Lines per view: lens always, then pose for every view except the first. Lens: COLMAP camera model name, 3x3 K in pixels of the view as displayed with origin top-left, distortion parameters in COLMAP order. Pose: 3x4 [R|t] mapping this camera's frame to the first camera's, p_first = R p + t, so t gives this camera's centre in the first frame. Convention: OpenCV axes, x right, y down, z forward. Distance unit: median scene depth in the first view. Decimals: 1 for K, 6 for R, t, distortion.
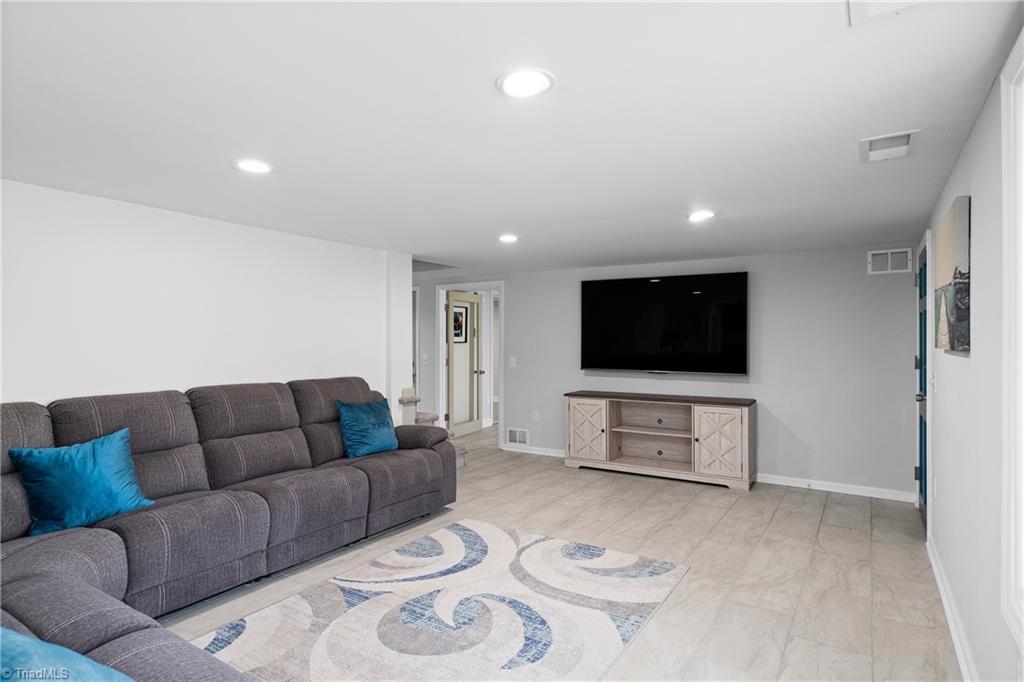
lens RADIAL K [[546.0, 0, 513.8], [0, 546.0, 342.0], [0, 0, 1]] dist [0.006400, 0.000837]
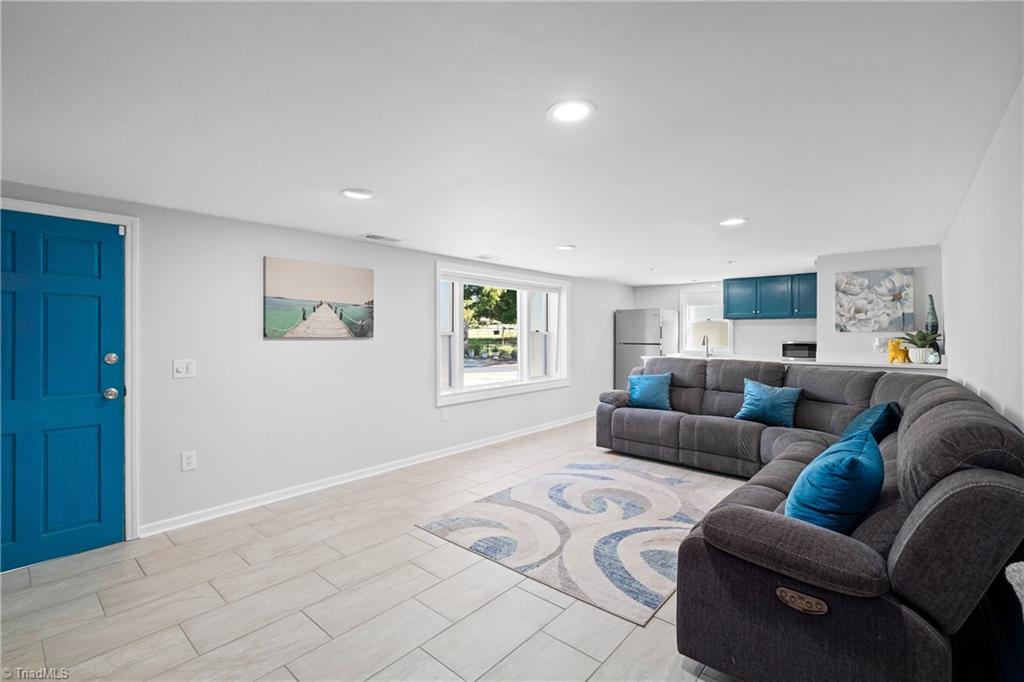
lens RADIAL K [[456.9, 0, 503.6], [0, 456.9, 334.9], [0, 0, 1]] dist [-0.003445, -0.000422]
pose [[-0.987518, 0.001168, 0.157500, -0.020127], [0.000866, 0.999998, -0.001986, 0.007146], [-0.157502, -0.001825, -0.987517, 1.916788]]
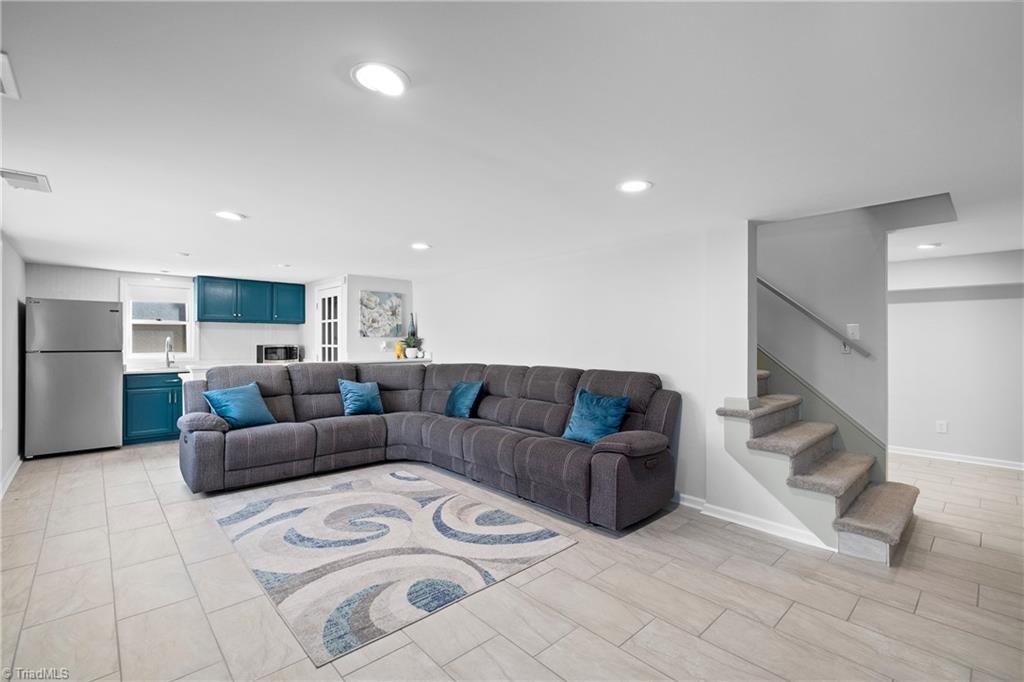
lens RADIAL K [[456.9, 0, 511.6], [0, 456.9, 338.8], [0, 0, 1]] dist [-0.003445, -0.000422]
pose [[-0.245591, -0.001079, -0.969373, 0.802882], [-0.001485, 0.999999, -0.000737, 0.004481], [0.969372, 0.001258, -0.245592, 1.358130]]
